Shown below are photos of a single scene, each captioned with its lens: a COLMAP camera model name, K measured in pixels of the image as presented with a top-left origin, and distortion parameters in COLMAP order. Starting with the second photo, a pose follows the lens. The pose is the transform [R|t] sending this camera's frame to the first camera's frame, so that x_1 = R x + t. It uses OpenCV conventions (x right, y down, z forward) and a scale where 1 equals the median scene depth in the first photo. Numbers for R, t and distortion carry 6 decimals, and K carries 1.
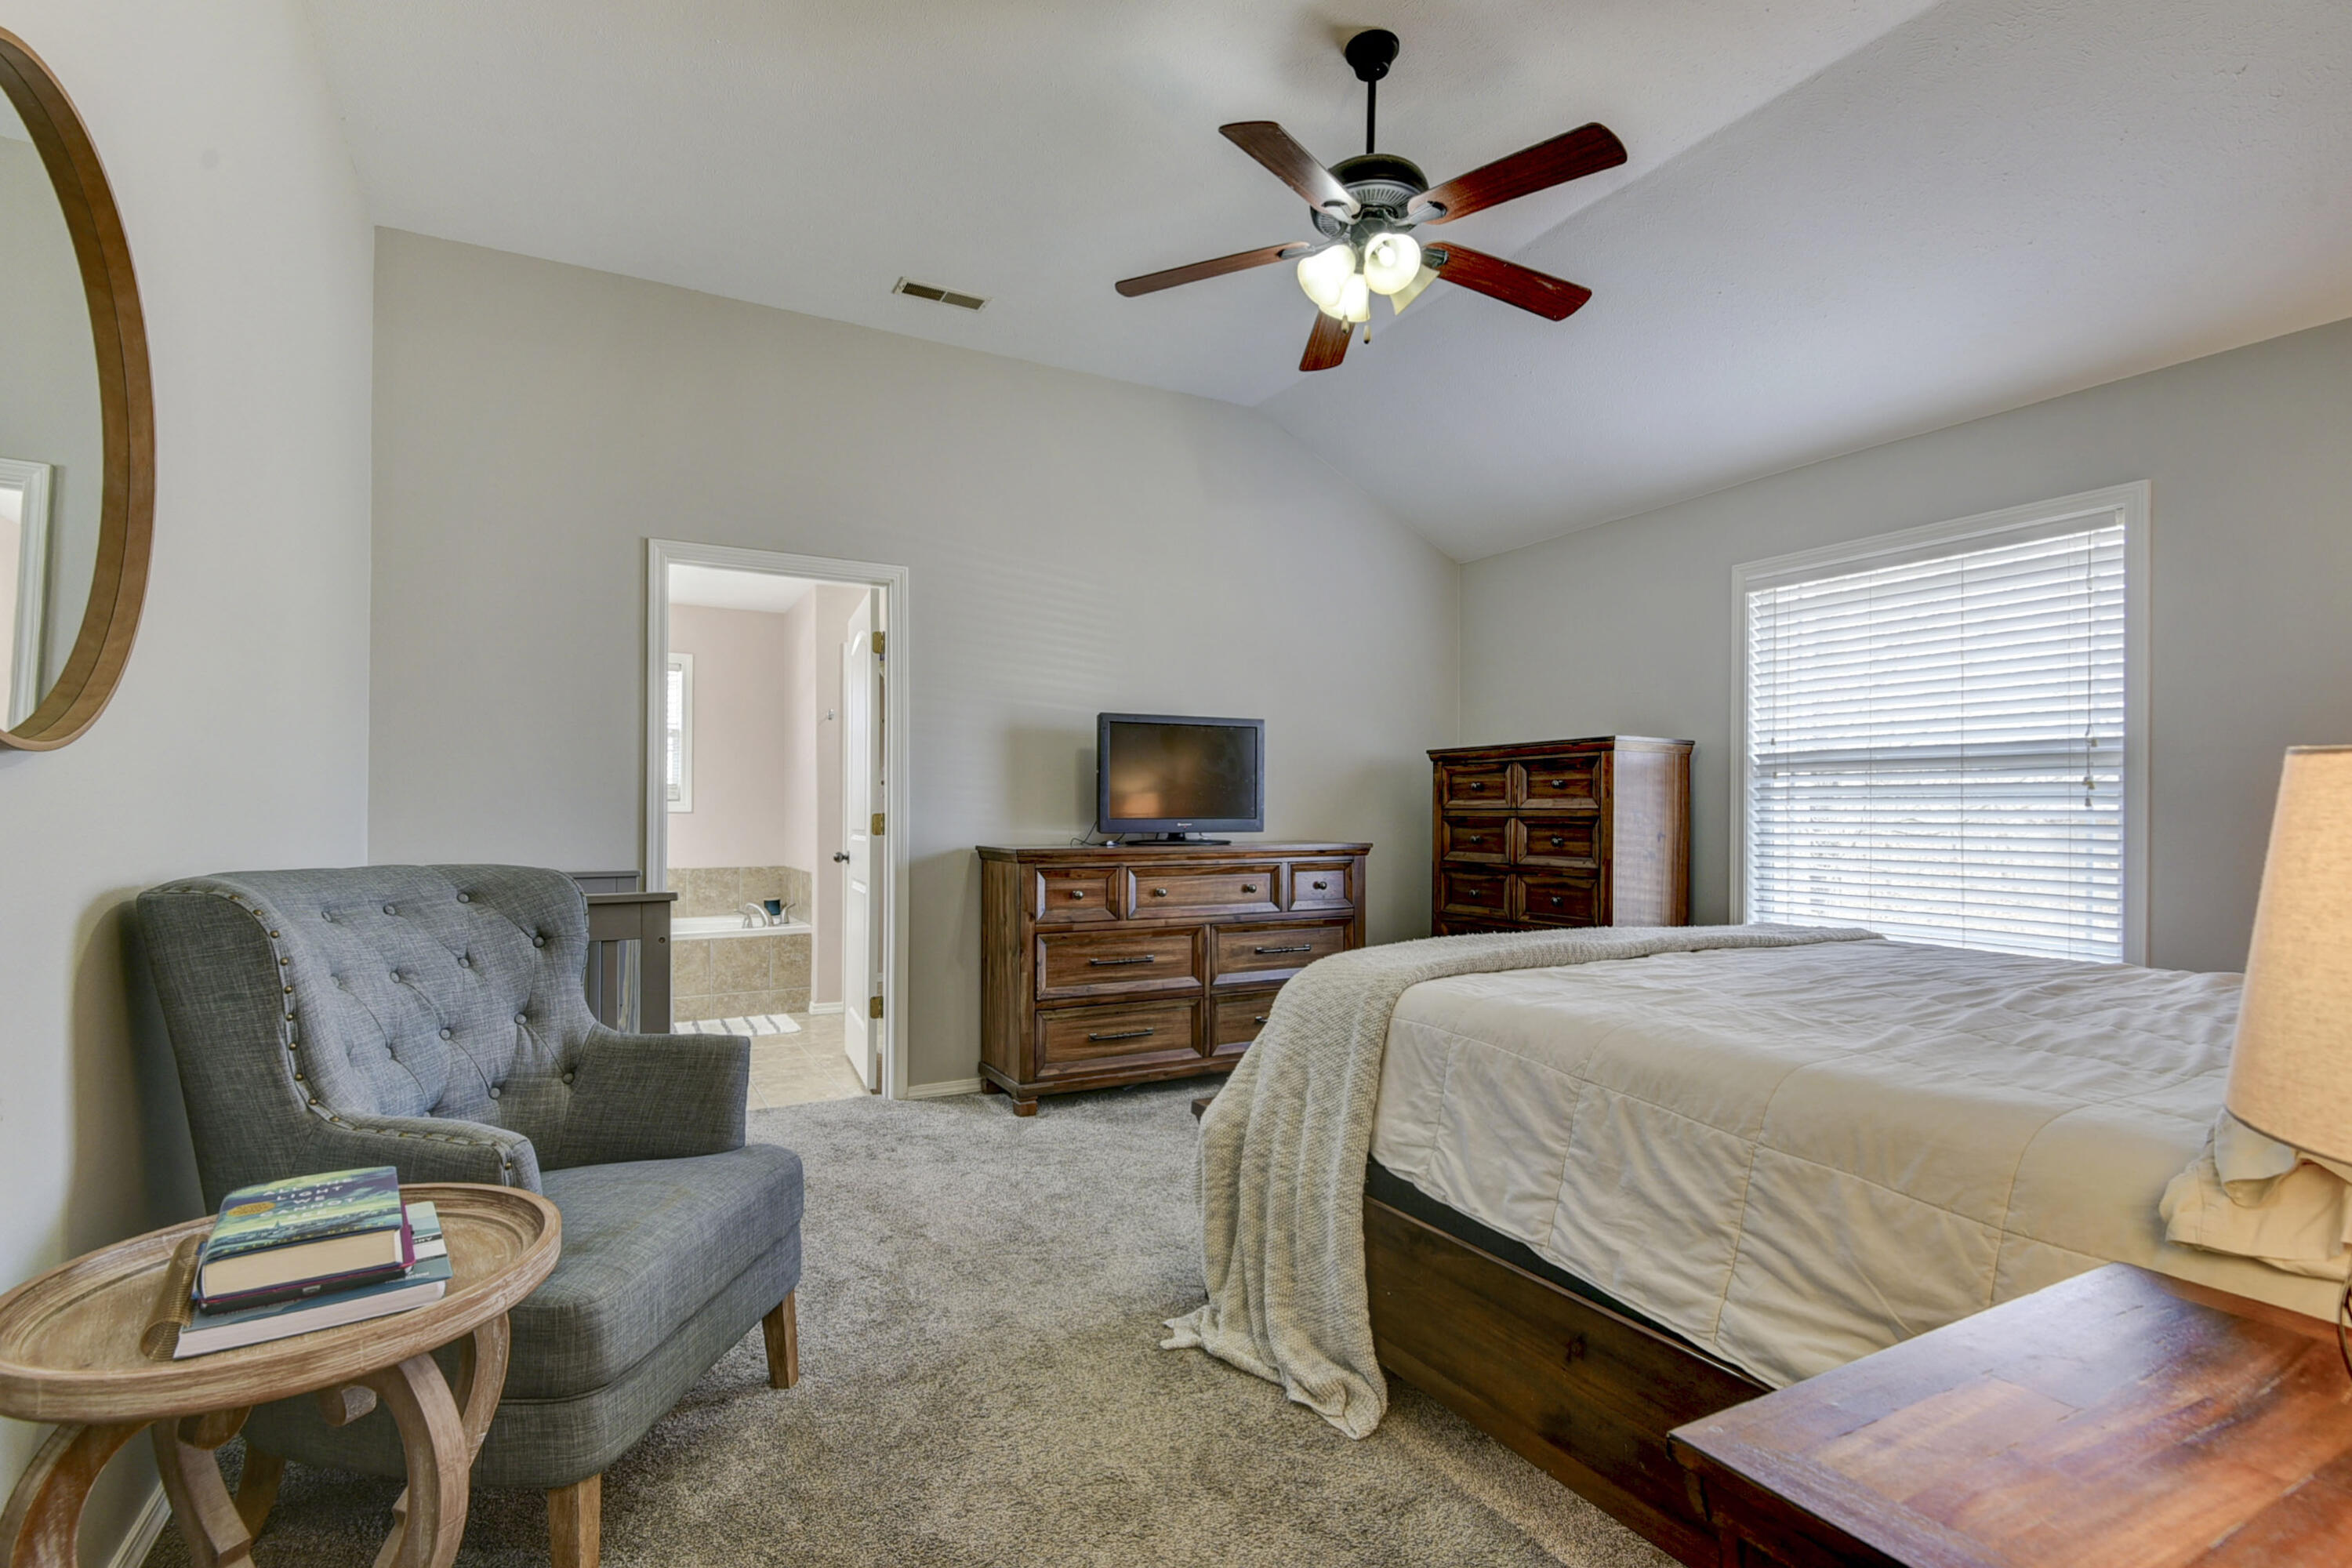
lens RADIAL K [[1109.5, 0, 1173.2], [0, 1109.5, 818.4], [0, 0, 1]] dist [0.016174, -0.000328]
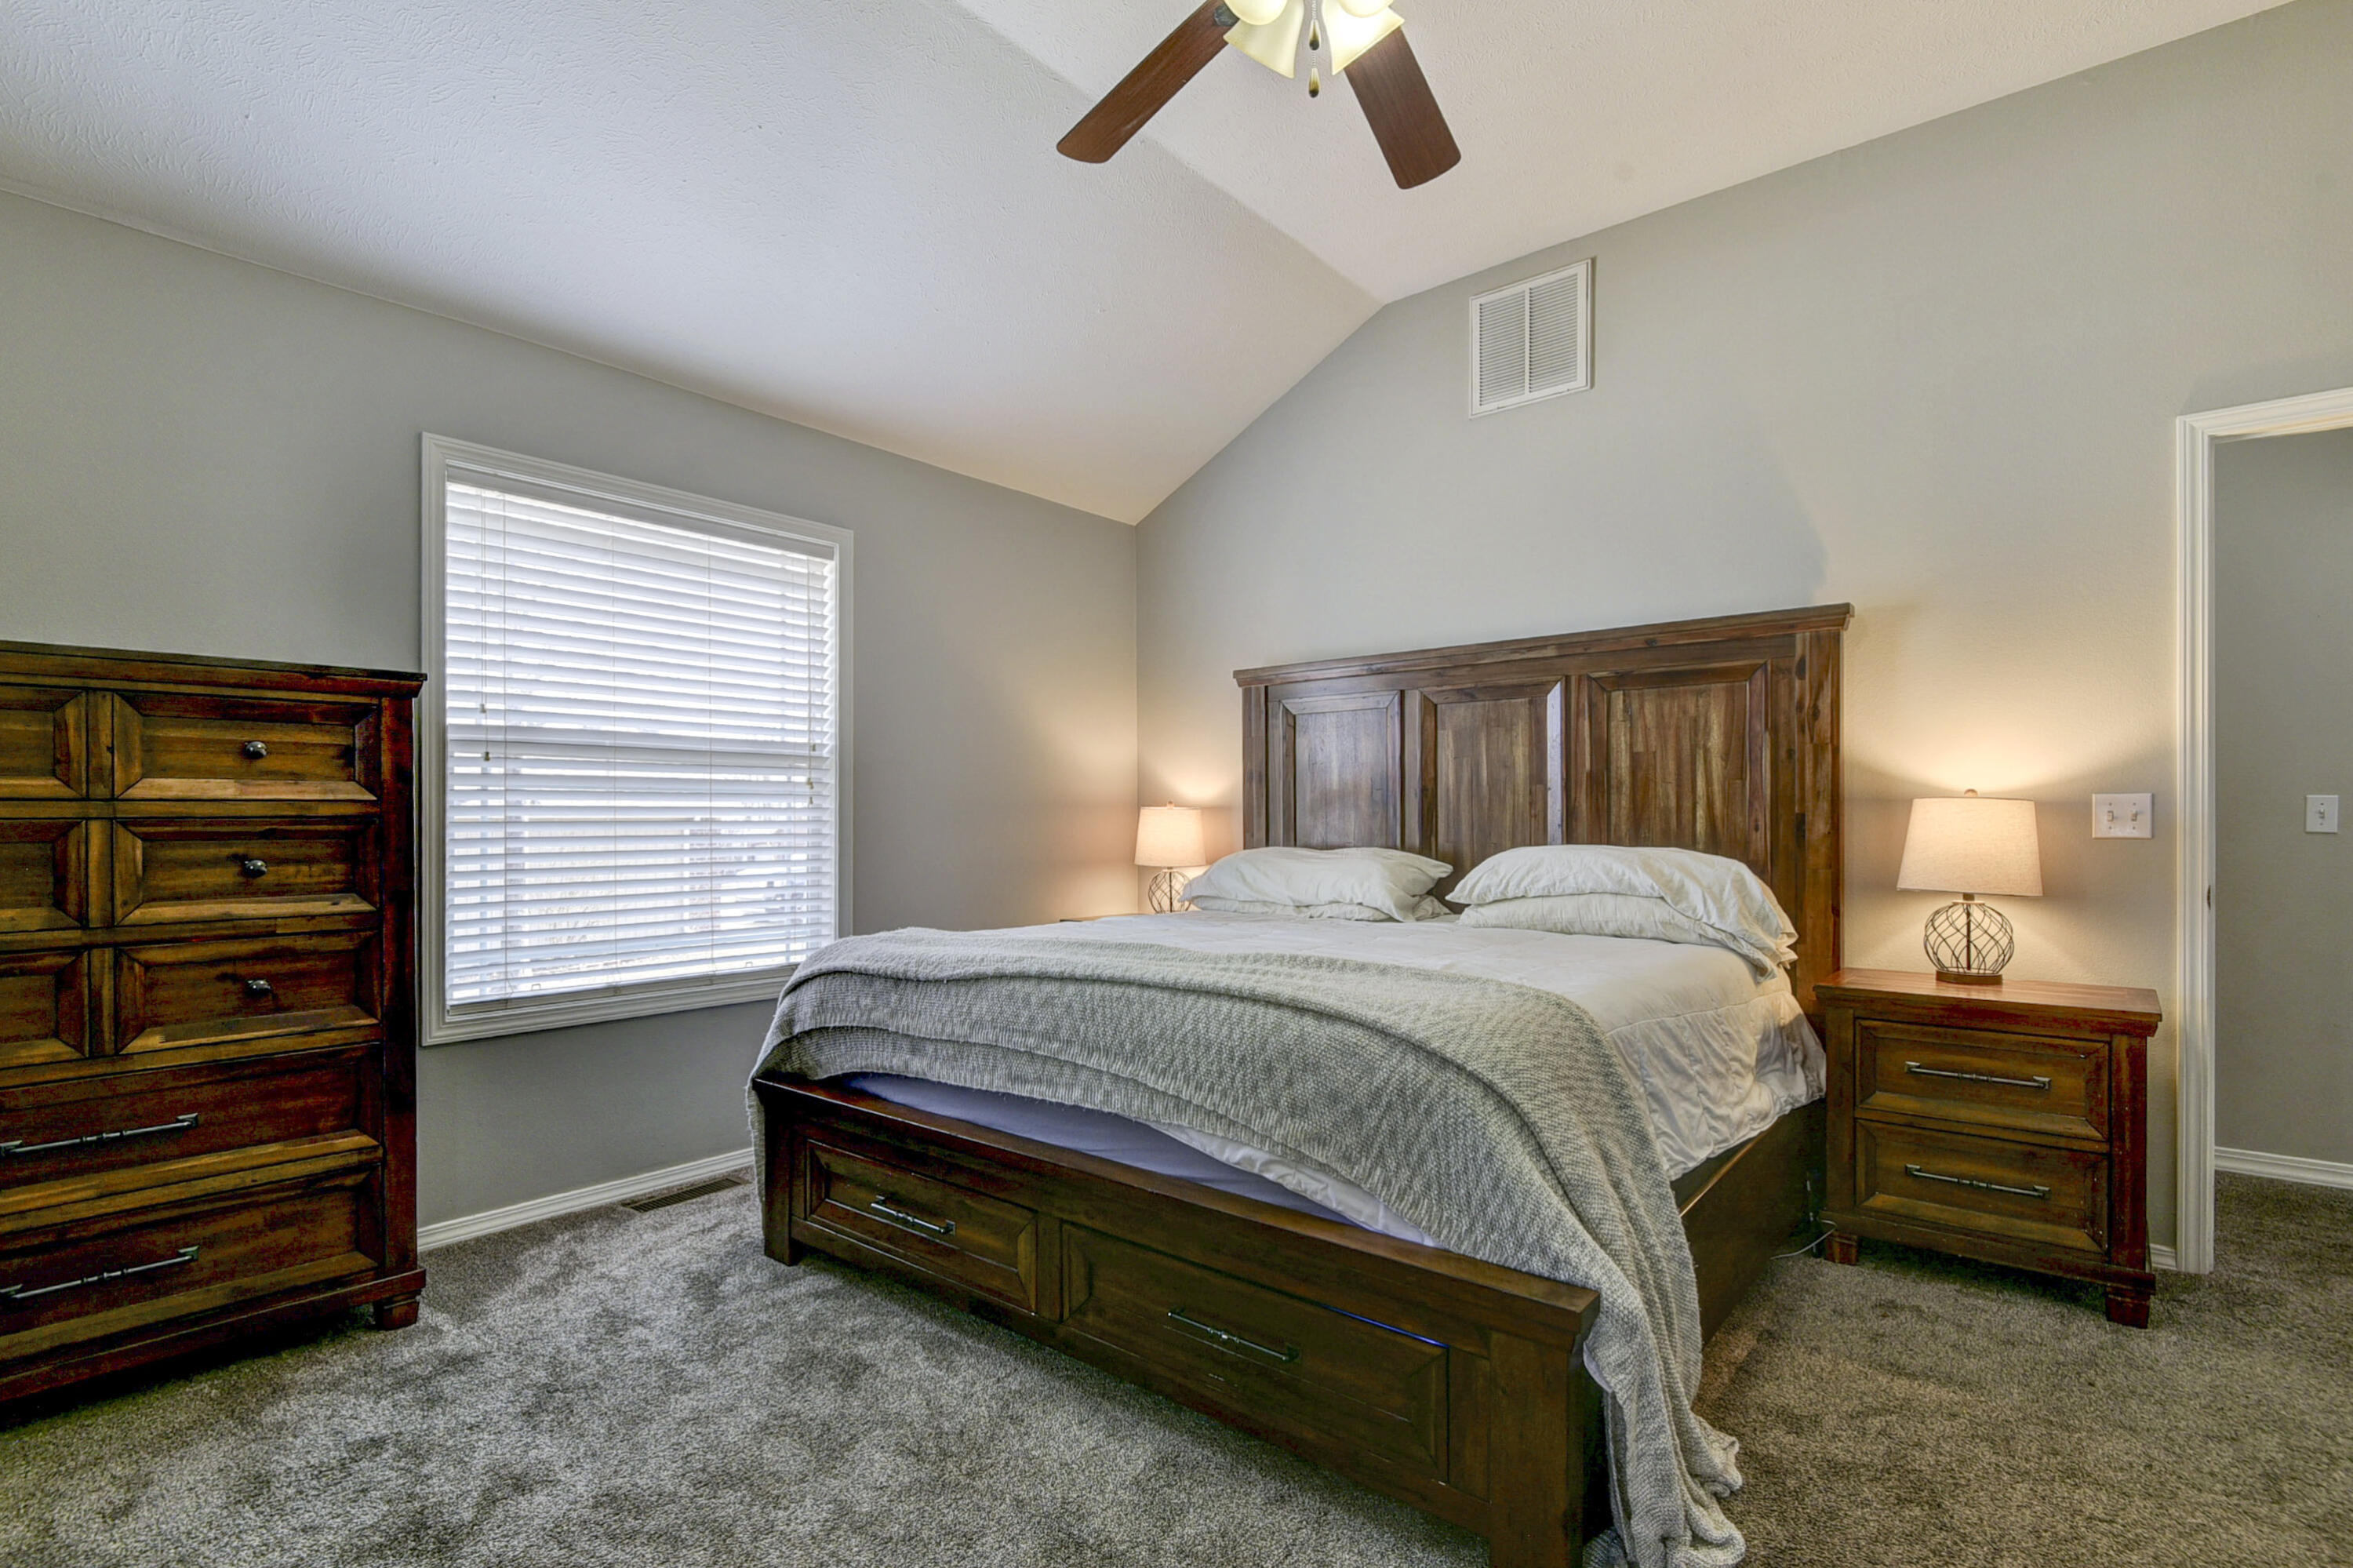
lens RADIAL K [[1110.0, 0, 1173.7], [0, 1110.0, 818.4], [0, 0, 1]] dist [0.016174, -0.000328]
pose [[-0.352541, -0.005553, 0.935780, -0.272761], [0.003519, 0.999967, 0.007260, -0.002905], [-0.935790, 0.005852, -0.352510, 0.831919]]
